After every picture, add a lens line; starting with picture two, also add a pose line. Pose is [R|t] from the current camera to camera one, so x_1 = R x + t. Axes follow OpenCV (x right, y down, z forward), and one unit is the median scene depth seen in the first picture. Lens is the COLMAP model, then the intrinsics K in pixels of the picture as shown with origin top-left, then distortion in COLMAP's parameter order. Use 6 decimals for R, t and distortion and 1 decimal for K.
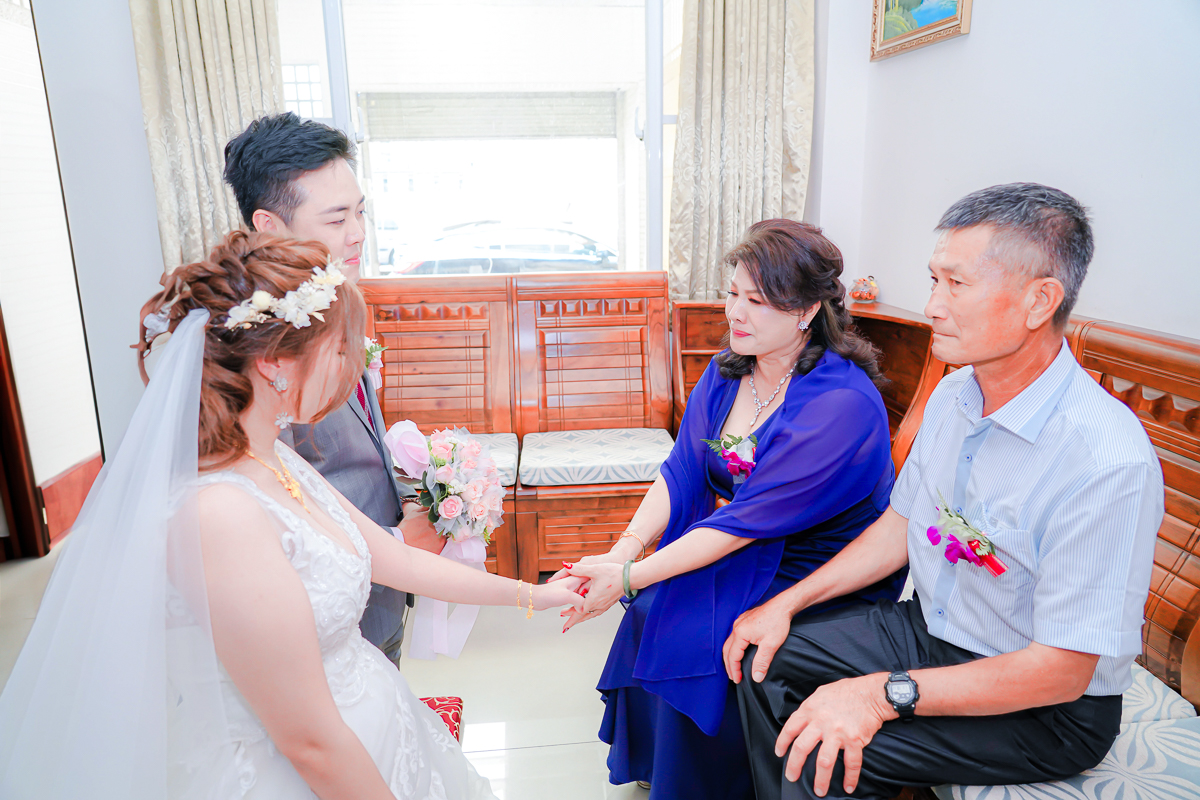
lens RADIAL K [[853.9, 0, 639.2], [0, 853.9, 404.7], [0, 0, 1]] dist [0.024920, -0.007264]
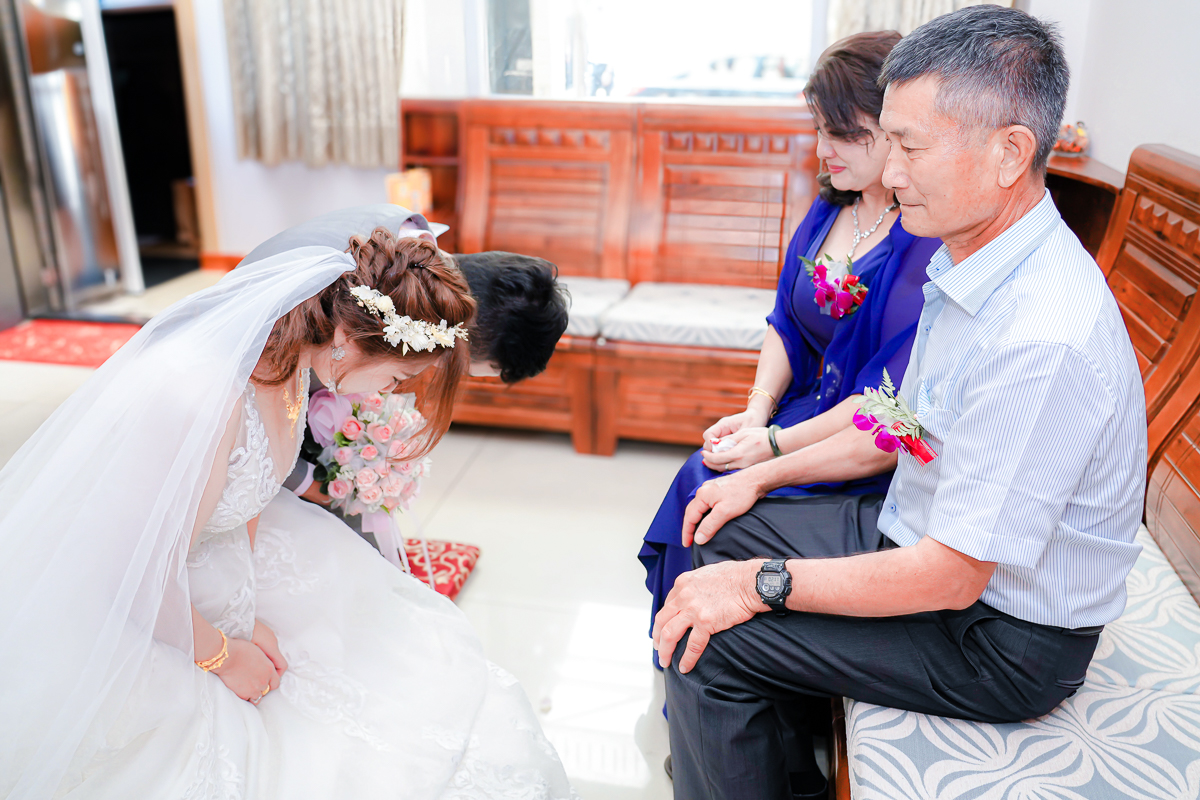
lens RADIAL K [[993.1, 0, 599.9], [0, 993.1, 351.1], [0, 0, 1]] dist [0.002470, 0.000723]
pose [[0.964610, 0.104384, -0.242140, 0.116853], [-0.081099, 0.991240, 0.104239, -0.001078], [0.250899, -0.080913, 0.964626, -0.012415]]
